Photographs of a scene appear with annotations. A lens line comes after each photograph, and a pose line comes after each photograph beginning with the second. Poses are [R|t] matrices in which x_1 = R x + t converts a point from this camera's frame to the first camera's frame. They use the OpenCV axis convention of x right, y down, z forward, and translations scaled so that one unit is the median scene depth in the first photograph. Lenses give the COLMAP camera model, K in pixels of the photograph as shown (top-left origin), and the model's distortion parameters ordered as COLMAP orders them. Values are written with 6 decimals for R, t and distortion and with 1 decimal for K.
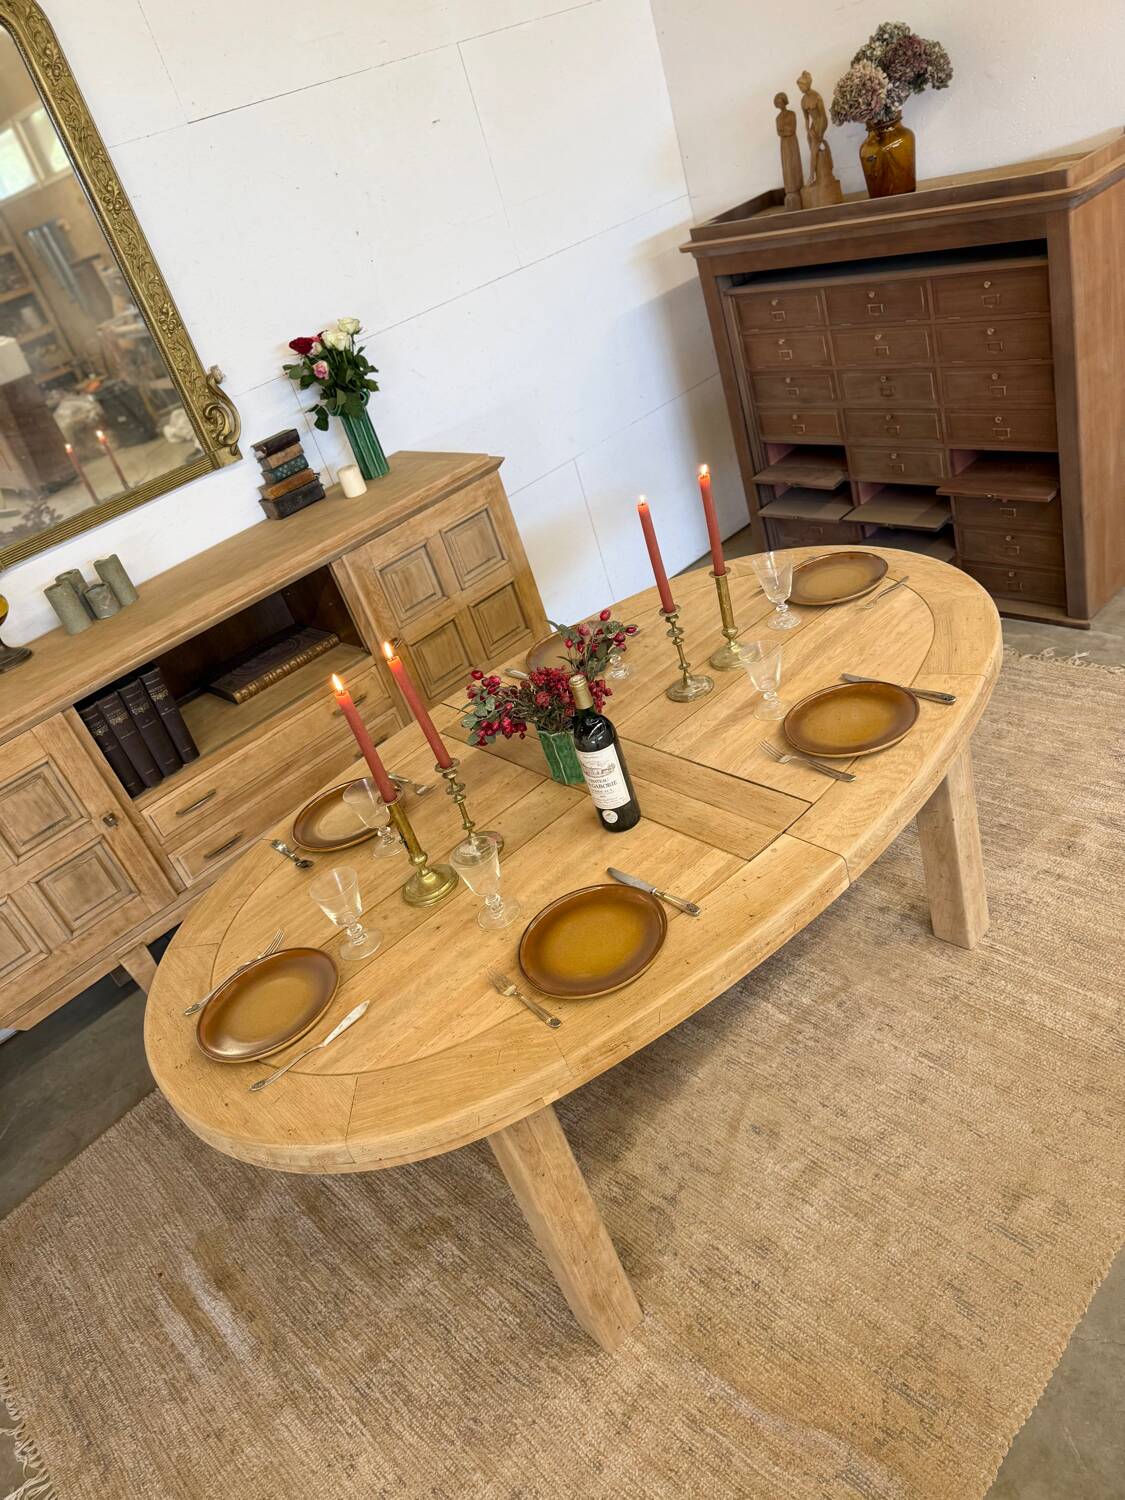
lens RADIAL K [[1044.7, 0, 571.0], [0, 1044.7, 741.2], [0, 0, 1]] dist [0.043675, -0.050489]
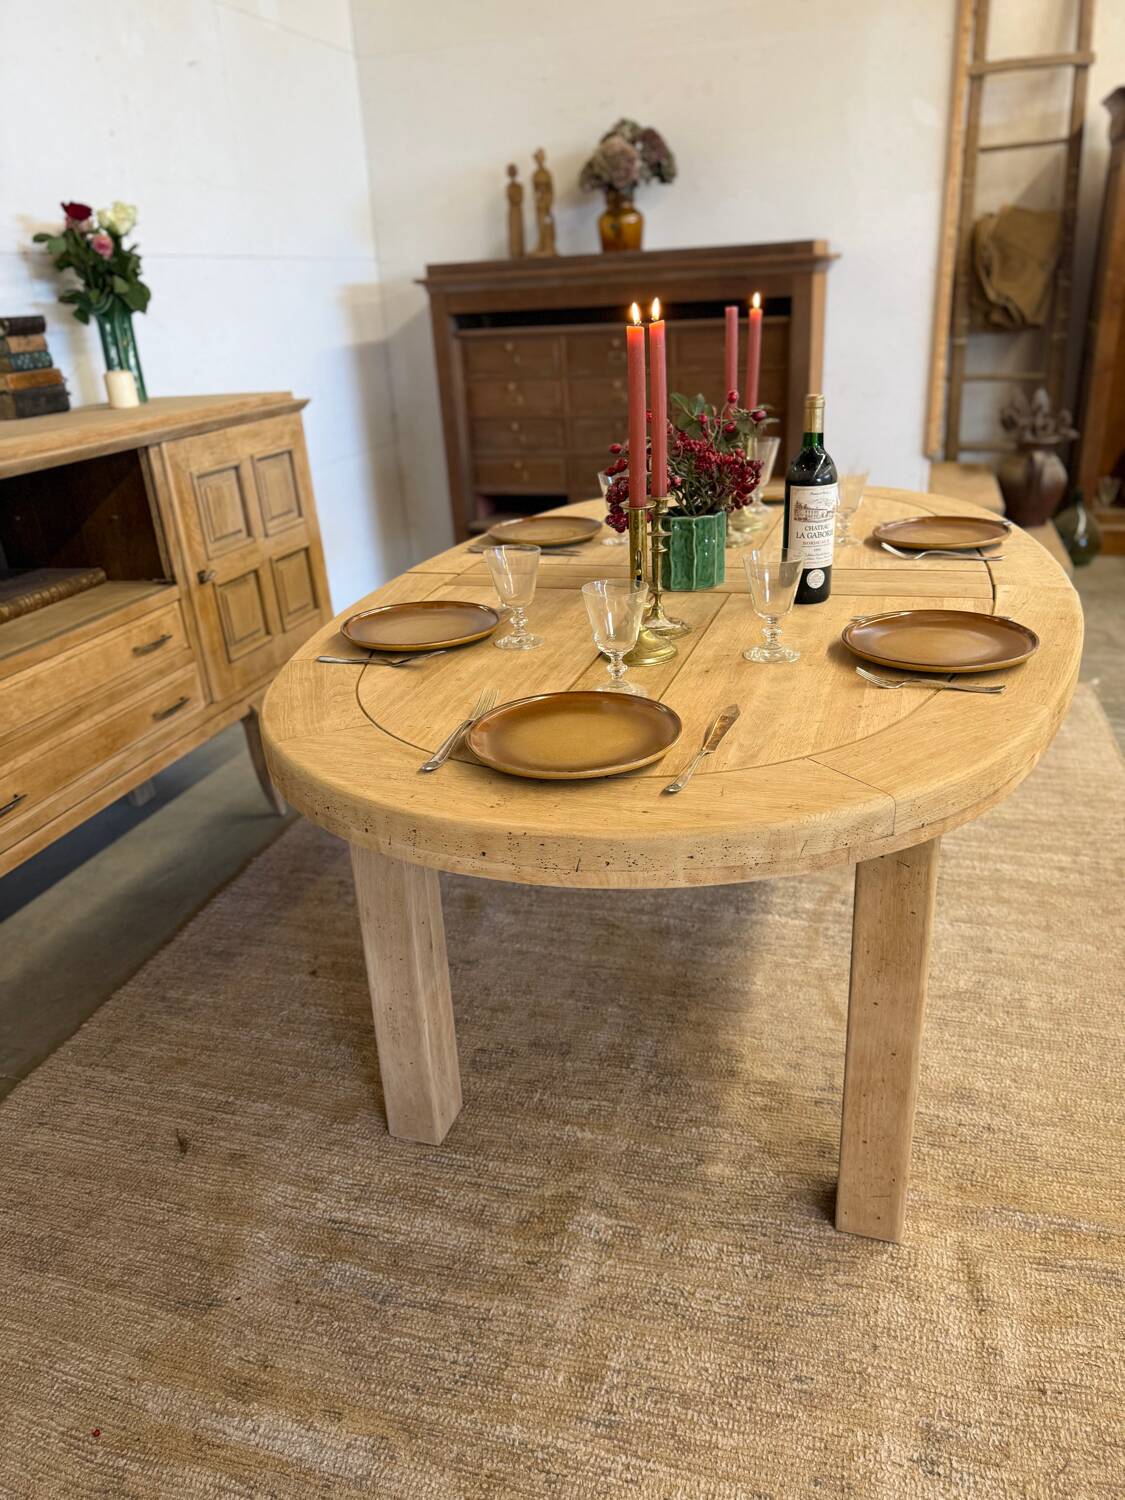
lens RADIAL K [[1057.3, 0, 560.0], [0, 1057.3, 747.1], [0, 0, 1]] dist [0.003102, -0.004779]
pose [[0.845095, 0.024677, 0.534047, -0.379782], [0.102603, 0.972878, -0.207318, 0.230211], [-0.524678, 0.229998, 0.819642, 0.260902]]
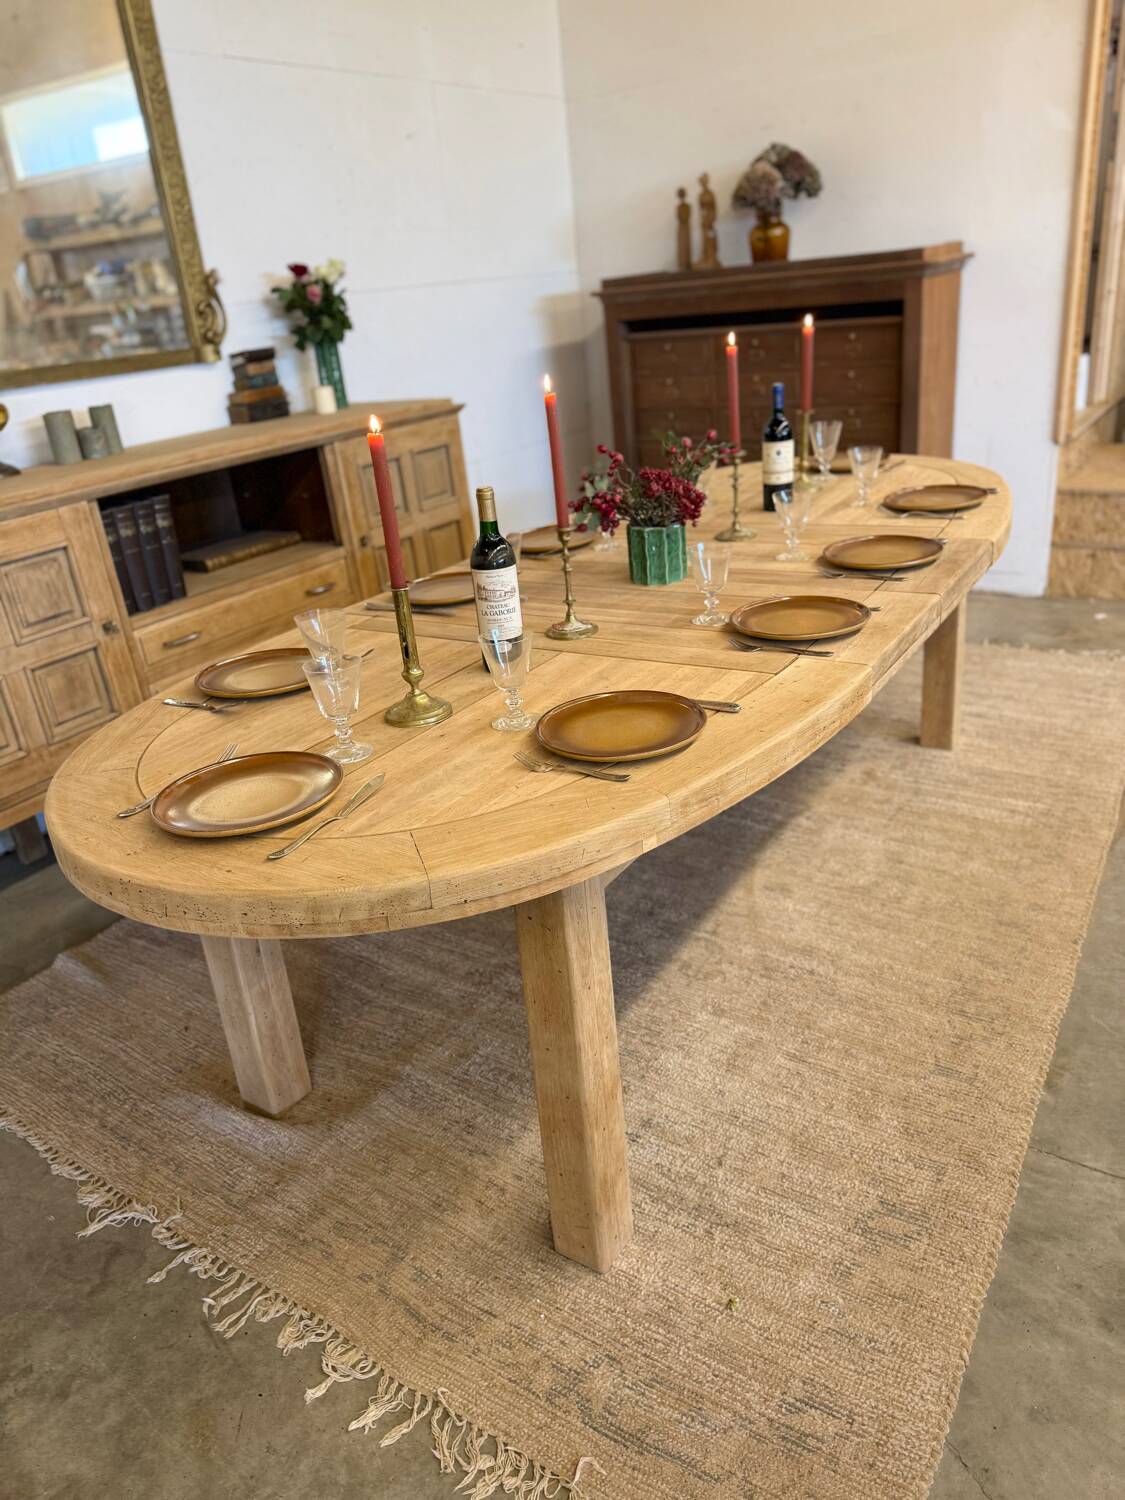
lens RADIAL K [[1050.8, 0, 564.3], [0, 1050.8, 746.2], [0, 0, 1]] dist [0.028814, -0.035378]
pose [[0.955934, 0.082044, 0.281884, -0.271676], [-0.028230, 0.981396, -0.189907, 0.322425], [-0.292220, 0.173581, 0.940466, -0.023646]]
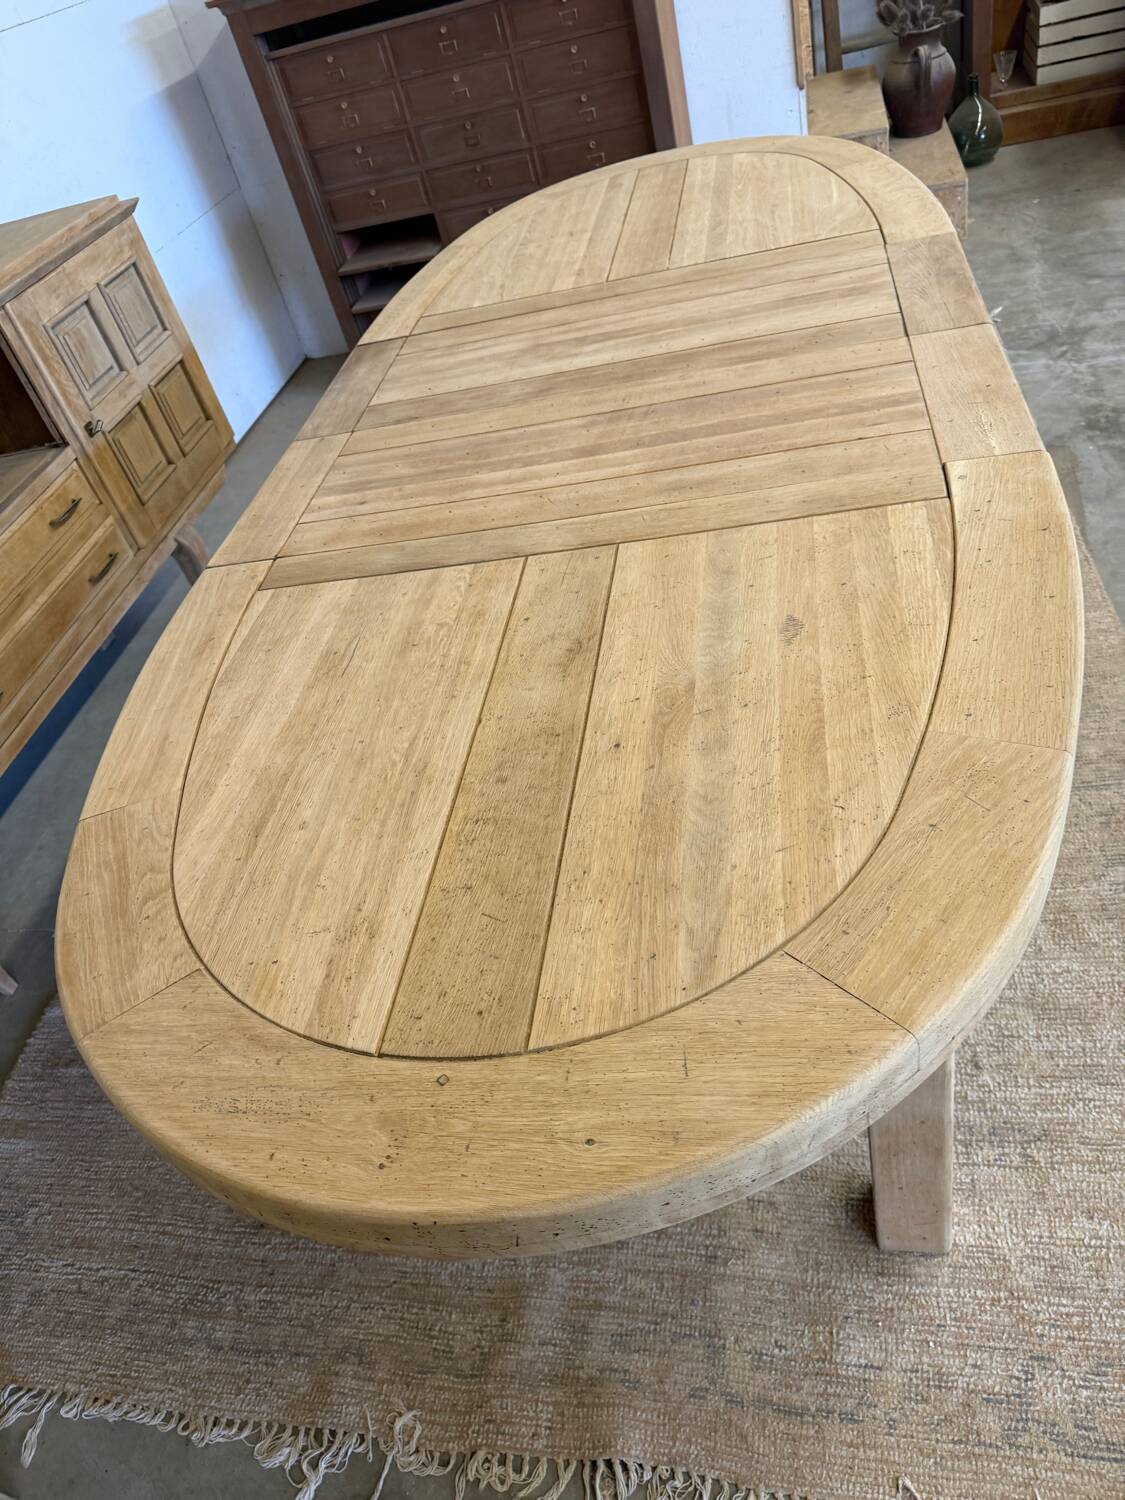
lens RADIAL K [[1062.7, 0, 550.0], [0, 1062.7, 736.7], [0, 0, 1]] dist [-0.013582, 0.008915]
pose [[0.805519, -0.308550, 0.505901, -0.381006], [0.318057, 0.945468, 0.070217, 0.183317], [-0.499979, 0.104344, 0.859729, 0.191425]]
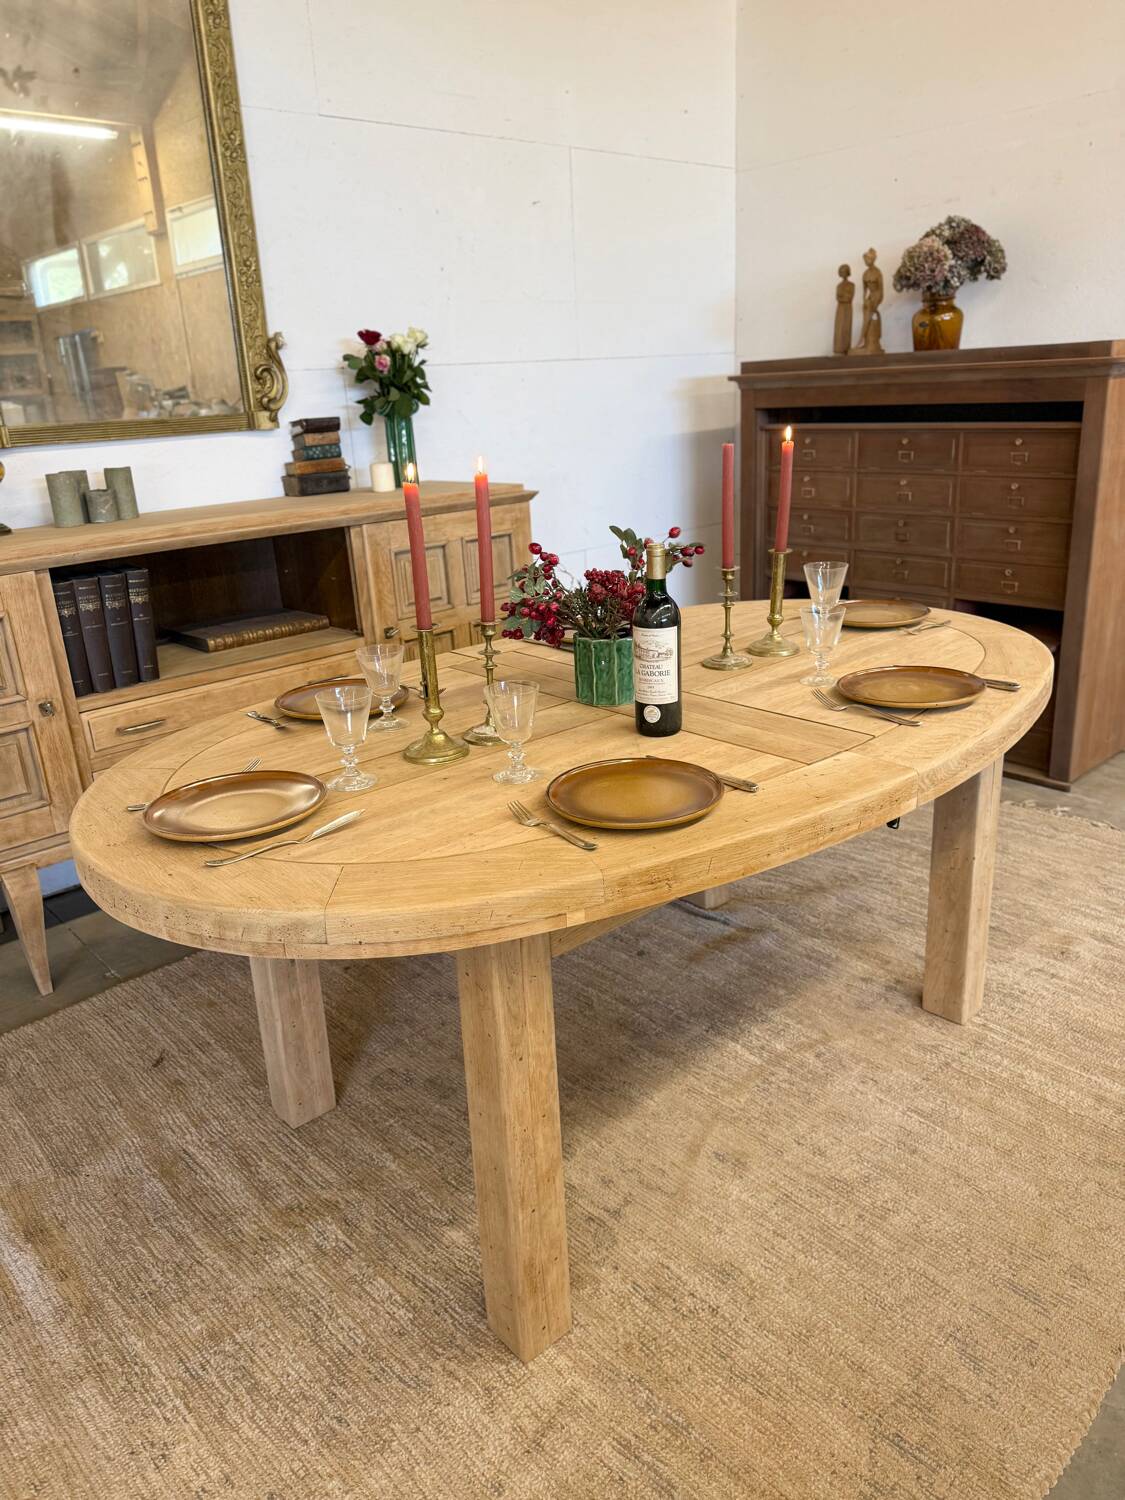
lens RADIAL K [[1048.1, 0, 567.2], [0, 1048.1, 745.7], [0, 0, 1]] dist [0.031218, -0.036698]
pose [[0.973466, 0.218800, 0.067009, -0.055549], [-0.198740, 0.953549, -0.226378, 0.197876], [-0.113428, 0.207054, 0.971732, 0.081513]]
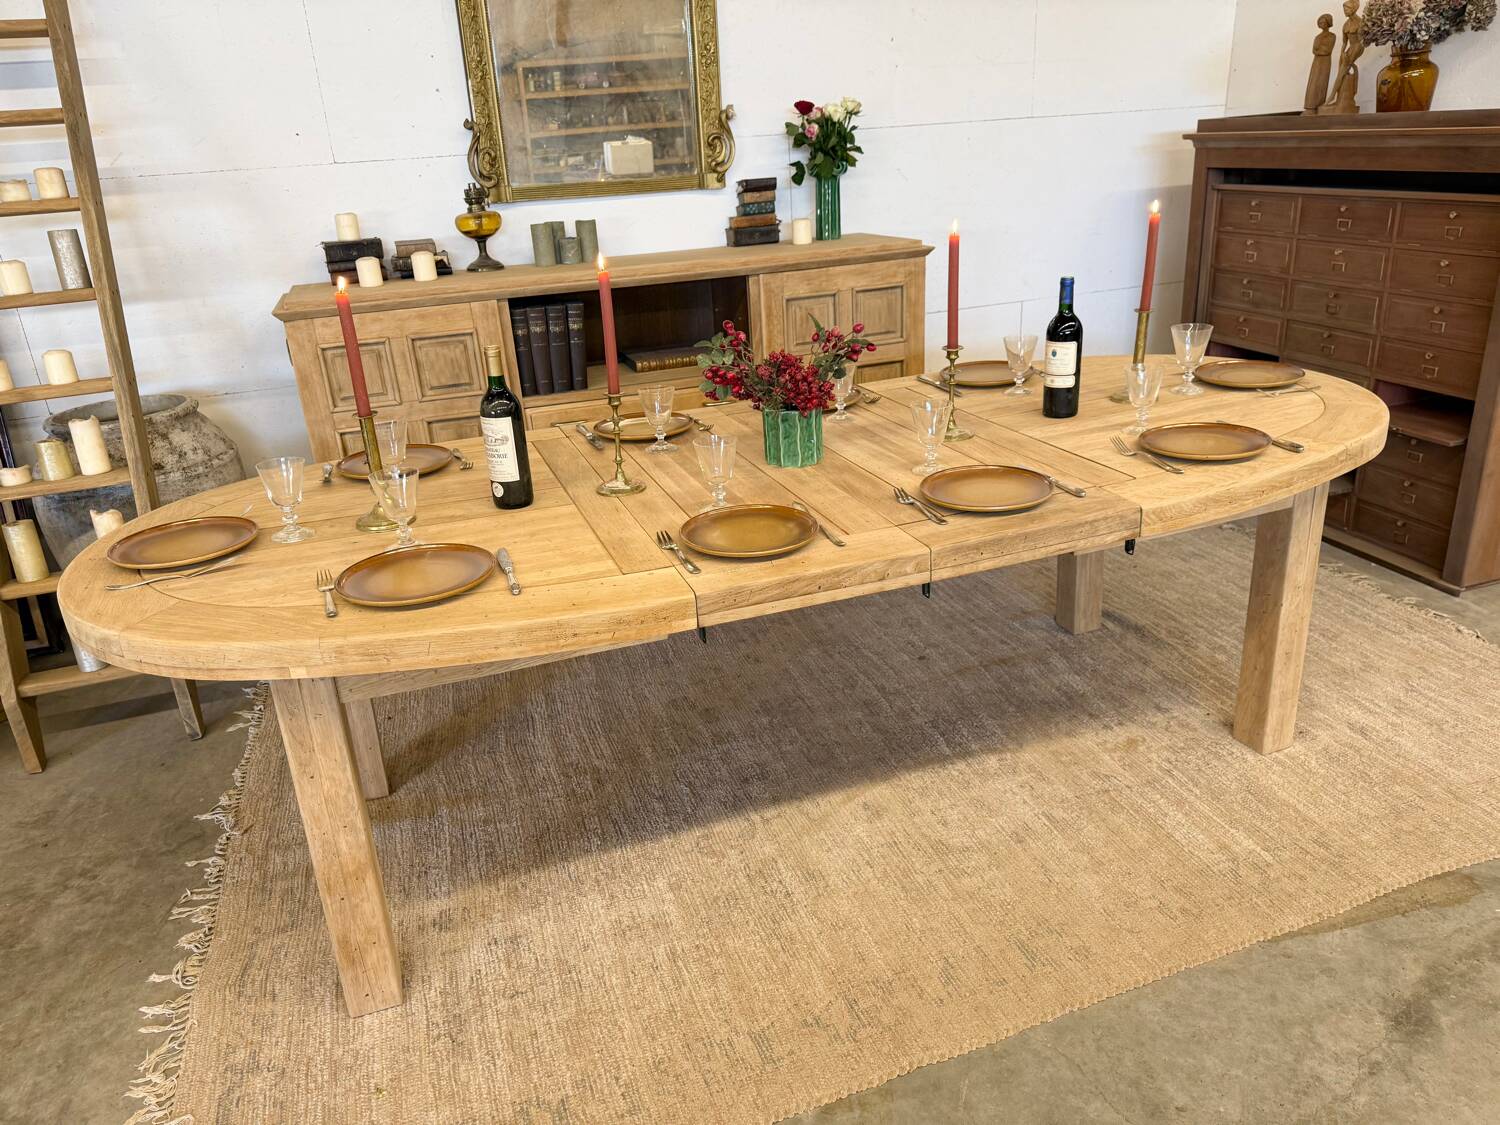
lens RADIAL K [[1045.6, 0, 753.6], [0, 1045.6, 566.8], [0, 0, 1]] dist [0.038328, -0.046609]
pose [[0.891197, 0.359960, -0.276038, 0.207842], [-0.384161, 0.922513, -0.037296, 0.165635], [0.241223, 0.139282, 0.960423, -0.064095]]
